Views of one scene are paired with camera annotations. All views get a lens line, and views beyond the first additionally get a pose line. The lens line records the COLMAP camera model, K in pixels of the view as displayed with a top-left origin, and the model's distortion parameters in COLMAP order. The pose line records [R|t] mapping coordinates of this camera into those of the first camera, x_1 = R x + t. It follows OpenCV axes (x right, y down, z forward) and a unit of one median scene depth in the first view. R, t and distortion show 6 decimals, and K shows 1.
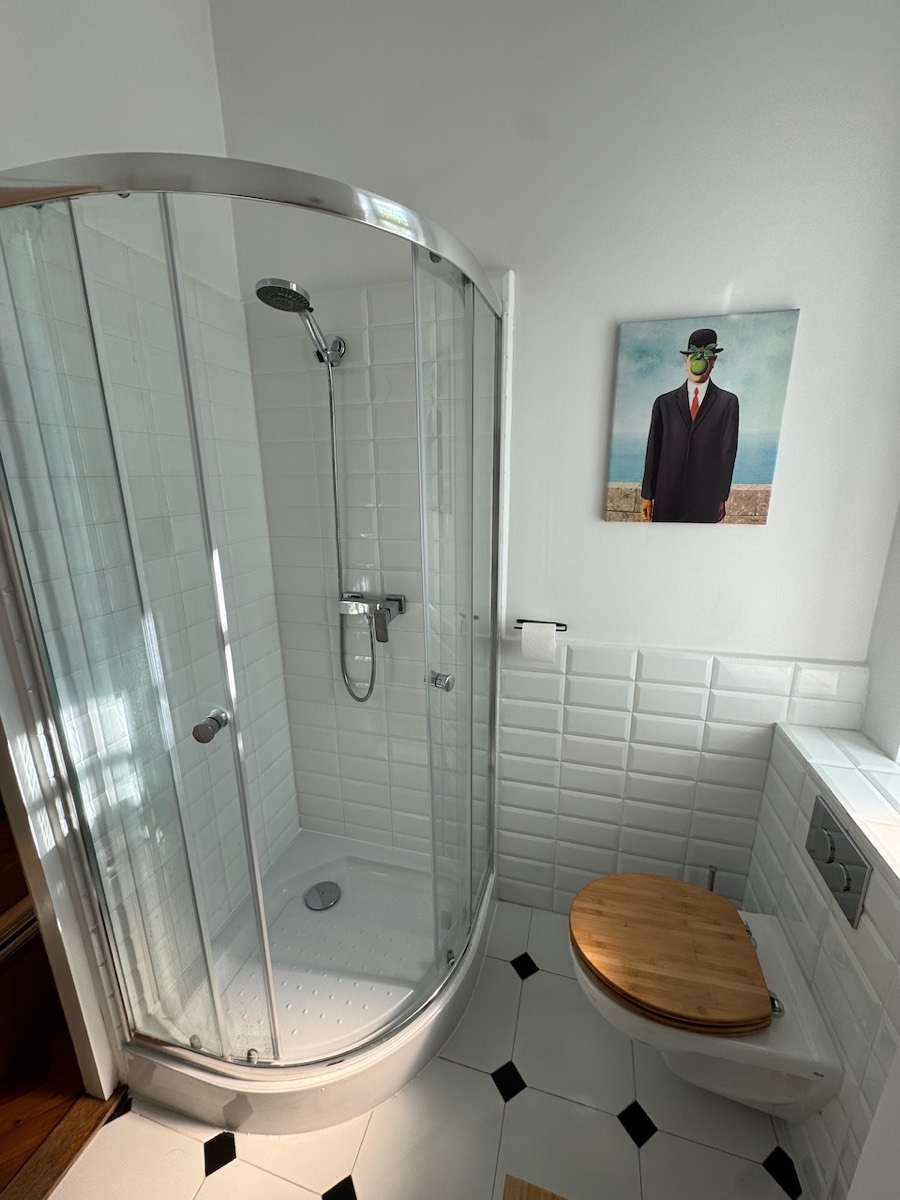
lens RADIAL K [[481.9, 0, 452.1], [0, 481.9, 602.0], [0, 0, 1]] dist [0.000341, -0.000006]
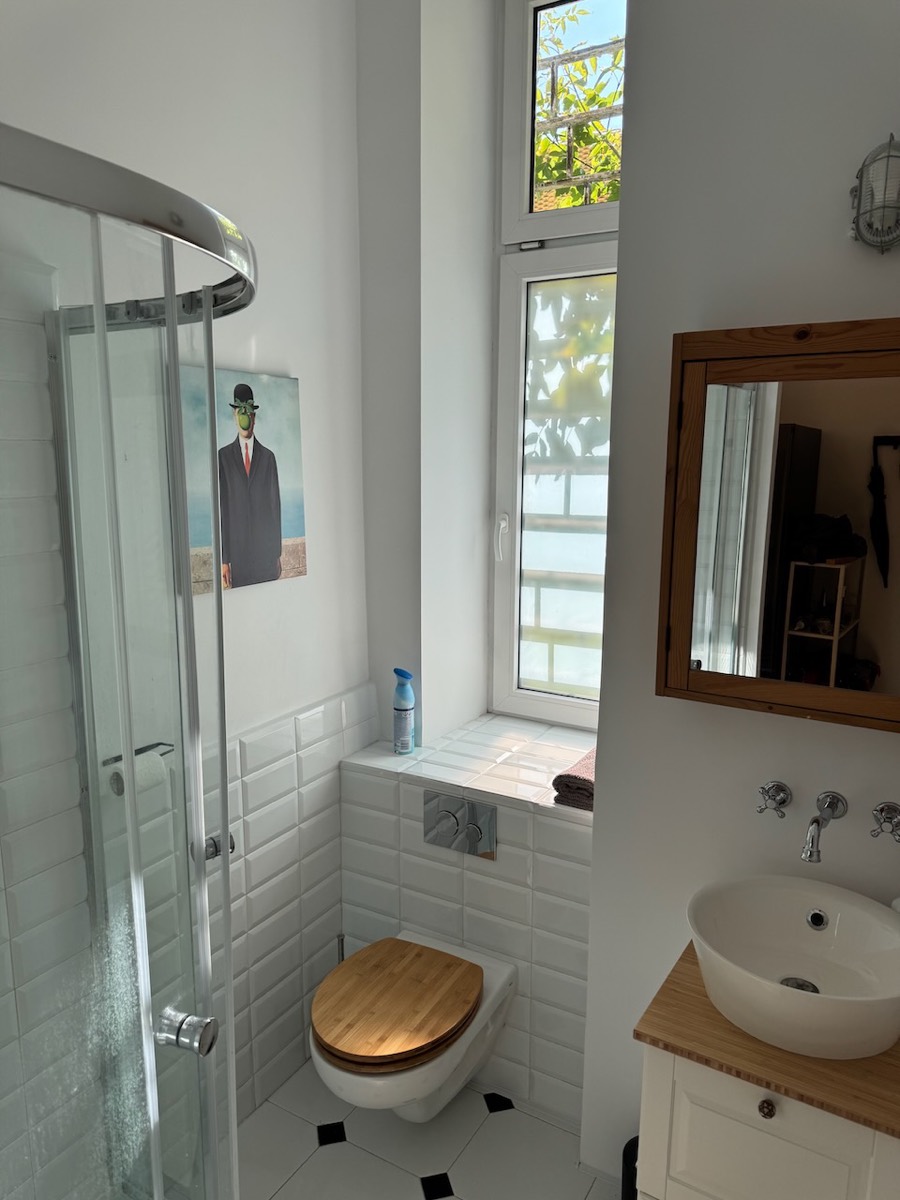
lens RADIAL K [[867.4, 0, 449.3], [0, 867.4, 603.1], [0, 0, 1]] dist [0.046785, -0.009390]
pose [[0.258072, -0.164483, 0.952021, -1.050063], [0.239060, 0.965629, 0.102030, -0.224084], [-0.936082, 0.201259, 0.288523, 0.208507]]
